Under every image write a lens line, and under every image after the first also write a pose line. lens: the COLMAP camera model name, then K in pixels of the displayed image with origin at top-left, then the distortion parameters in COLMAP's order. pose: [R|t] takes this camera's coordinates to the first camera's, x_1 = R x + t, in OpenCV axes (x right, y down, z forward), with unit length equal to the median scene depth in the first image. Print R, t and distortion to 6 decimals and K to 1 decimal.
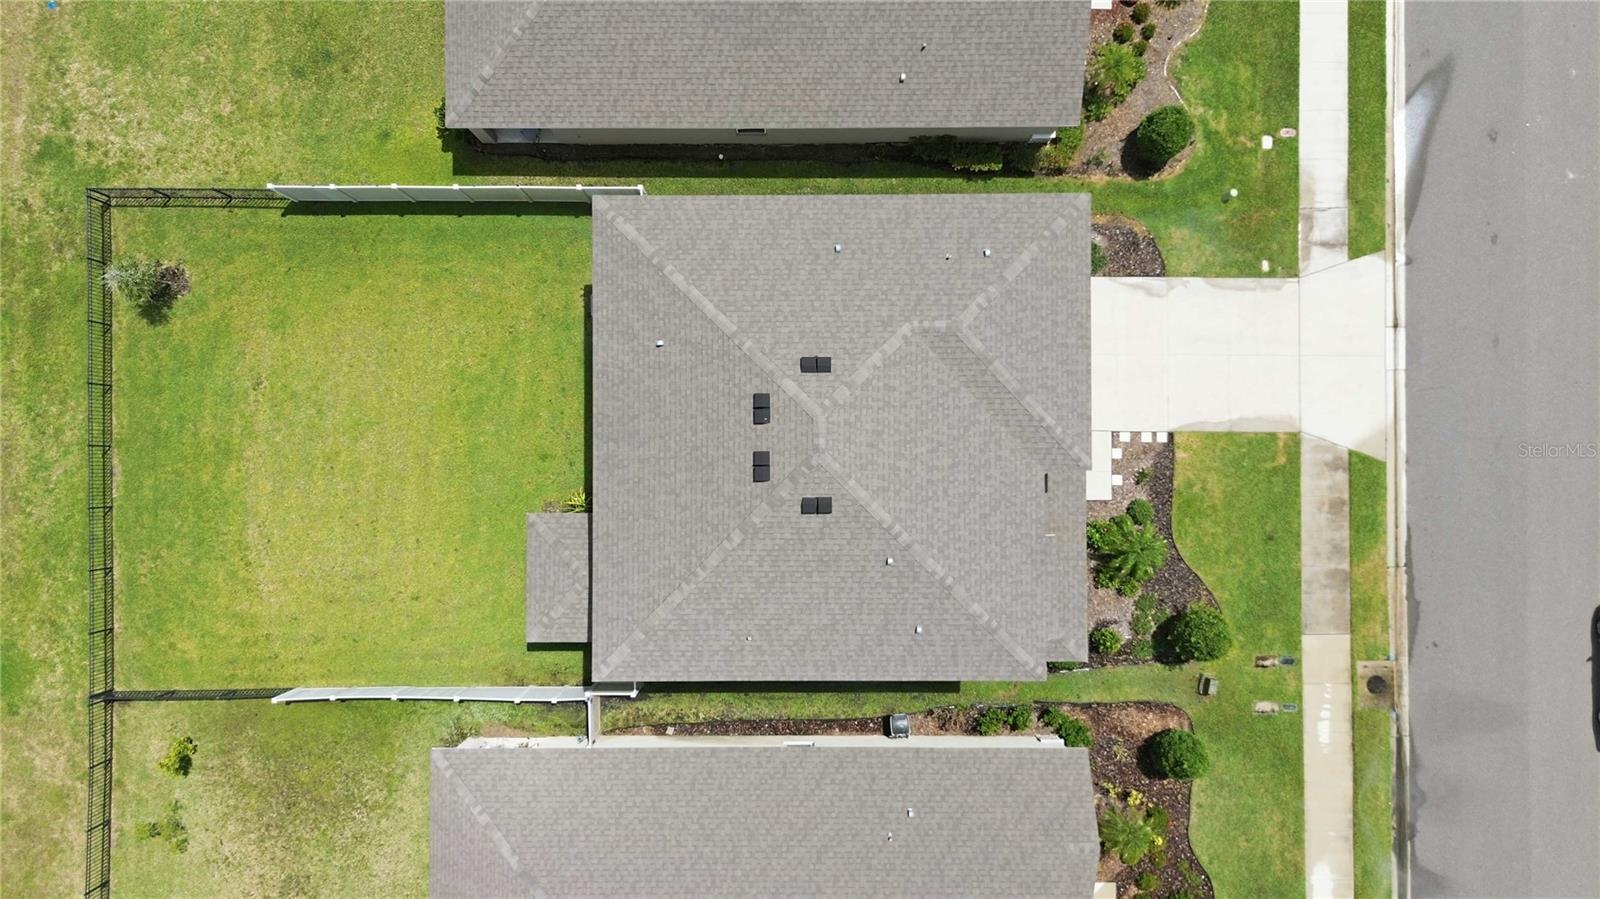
lens RADIAL K [[1142.2, 0, 794.9], [0, 1142.2, 448.8], [0, 0, 1]] dist [0.062170, -0.060000]
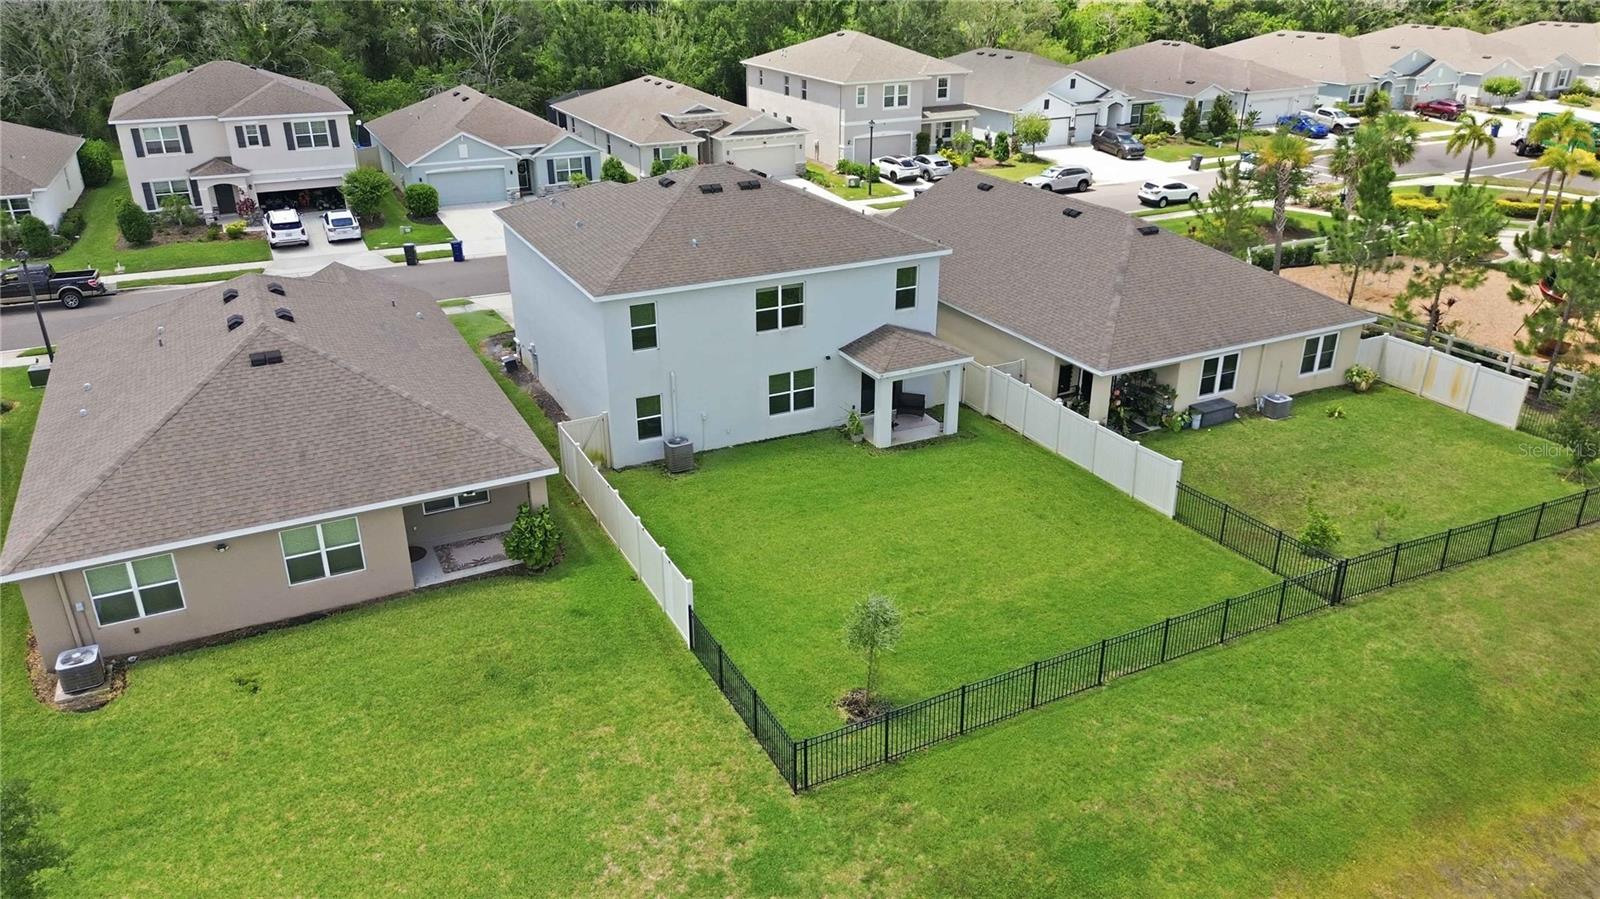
lens RADIAL K [[1140.6, 0, 794.4], [0, 1140.6, 450.5], [0, 0, 1]] dist [0.068493, -0.069189]
pose [[-0.441445, -0.363342, 0.820432, -1.034132], [0.897196, -0.165609, 0.409406, -0.442100], [-0.012883, 0.916818, 0.399097, 0.569292]]
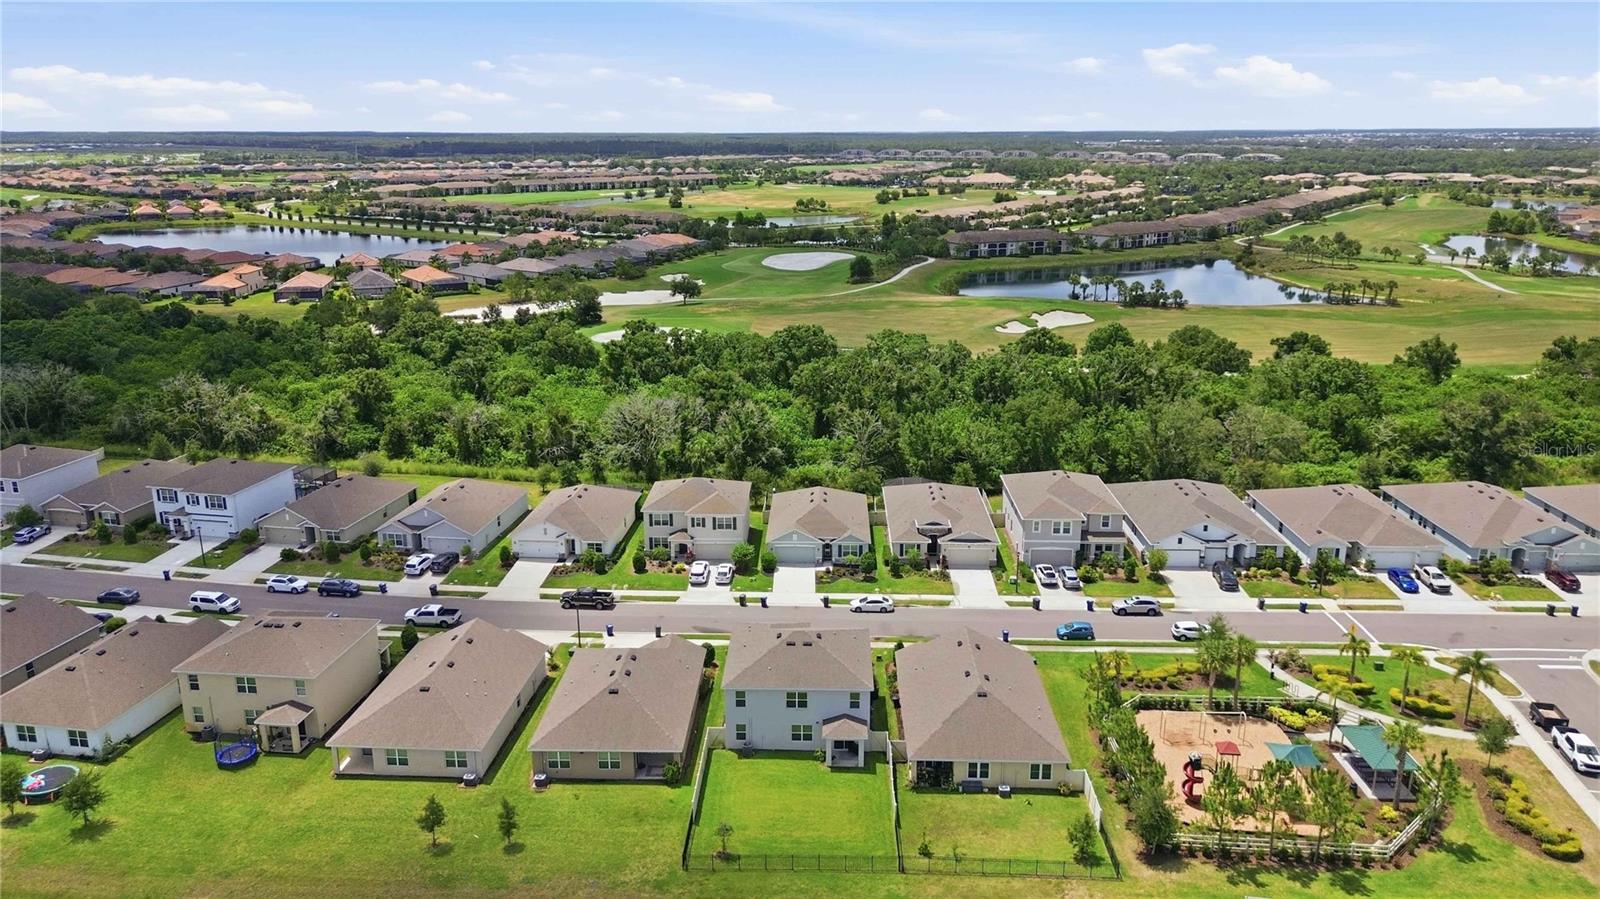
lens RADIAL K [[1142.2, 0, 794.9], [0, 1142.2, 448.8], [0, 0, 1]] dist [0.062170, -0.060000]
pose [[0.034759, -0.268437, 0.962670, -2.519331], [0.999259, 0.025269, -0.029034, 0.047250], [-0.016532, 0.962966, 0.269116, -0.404933]]
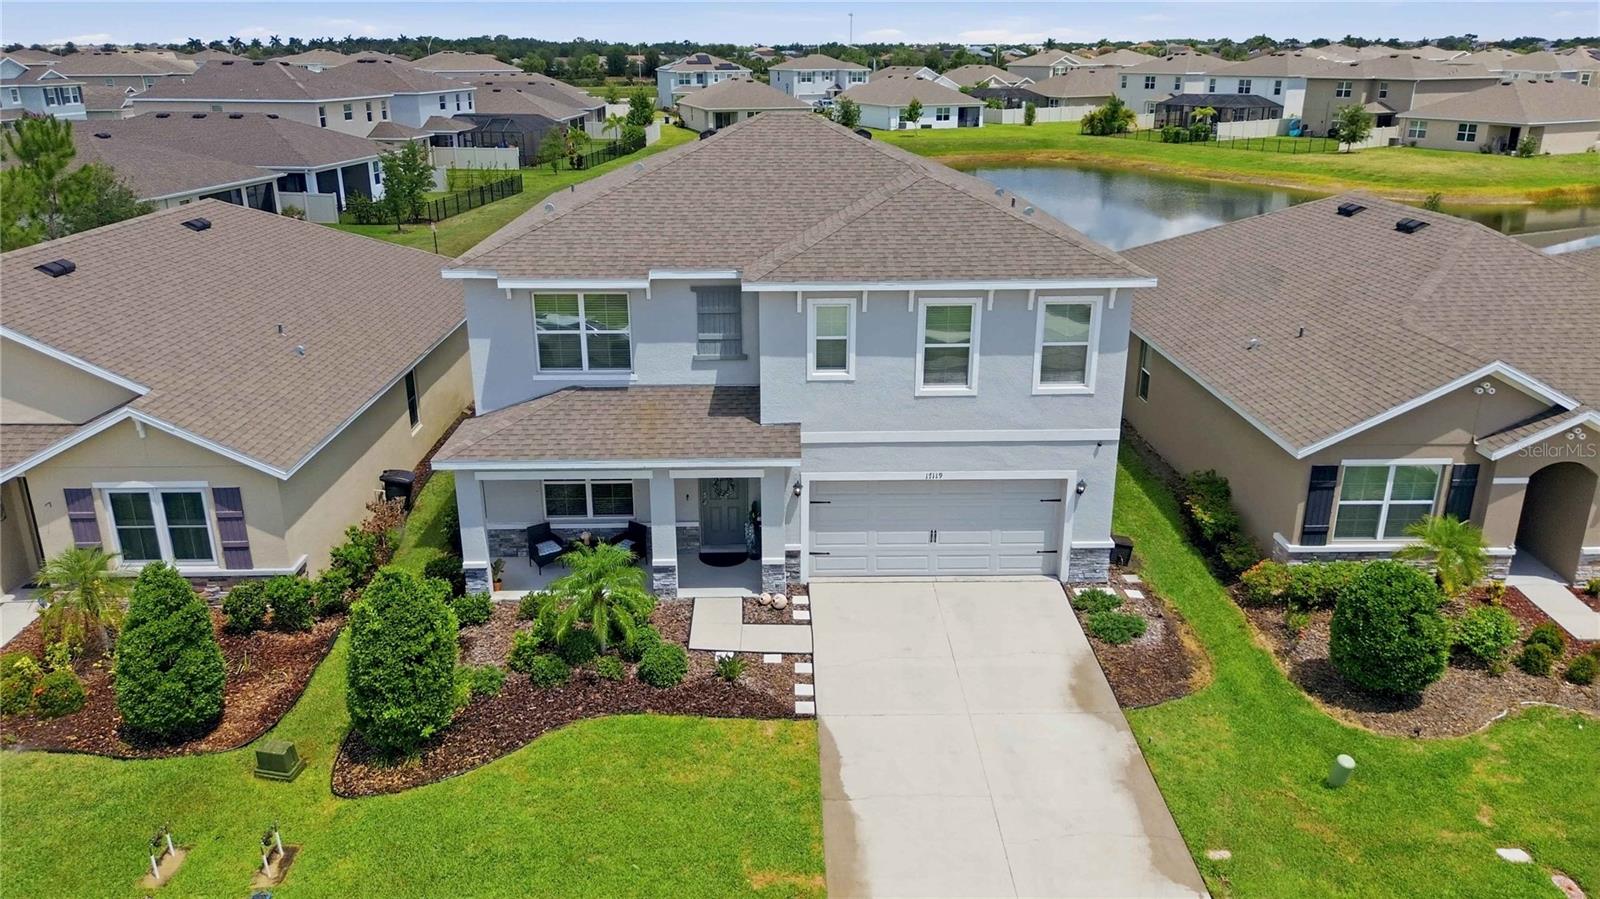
lens RADIAL K [[1142.2, 0, 794.9], [0, 1142.2, 448.8], [0, 0, 1]] dist [0.062170, -0.060000]
pose [[0.019178, 0.330467, -0.943623, 0.758004], [-0.999595, 0.026198, -0.011141, -0.003031], [0.021039, 0.943454, 0.330835, 0.720524]]
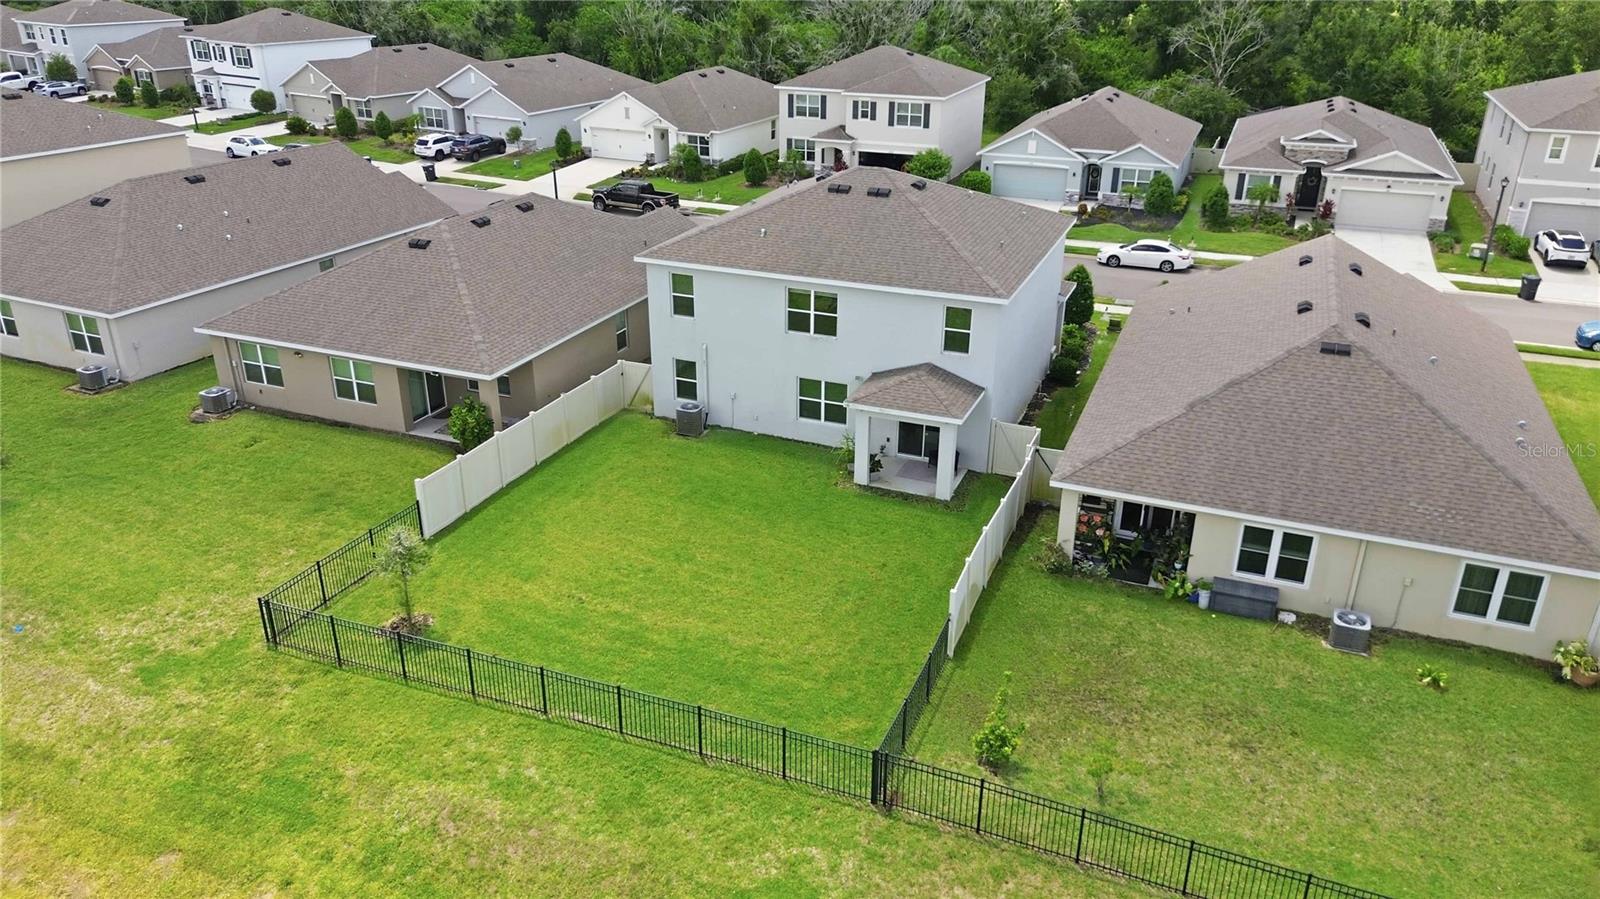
lens RADIAL K [[1142.2, 0, 794.9], [0, 1142.2, 448.8], [0, 0, 1]] dist [0.062170, -0.060000]
pose [[0.381496, -0.372431, 0.846024, -1.052610], [0.924045, 0.177950, -0.338341, 0.343271], [-0.024541, 0.910840, 0.412030, 0.552465]]
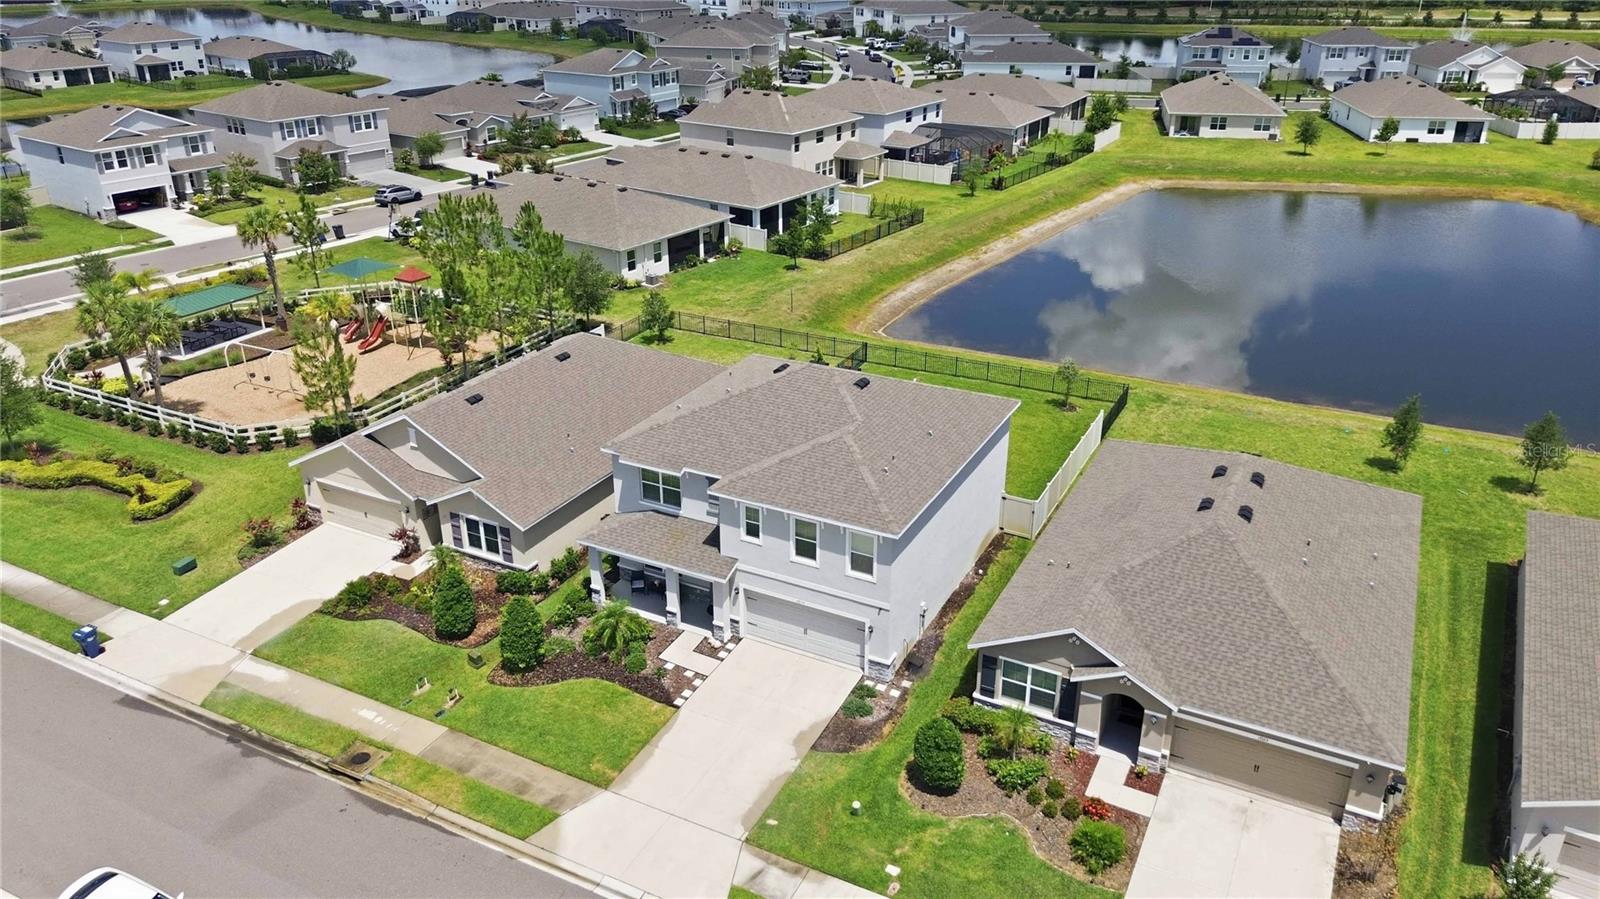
lens RADIAL K [[1140.6, 0, 794.4], [0, 1140.6, 450.5], [0, 0, 1]] dist [0.068493, -0.069189]
pose [[-0.465830, 0.370170, -0.803726, 1.044090], [-0.884657, -0.174726, 0.432264, -0.528819], [0.019579, 0.912384, 0.408867, 0.343644]]
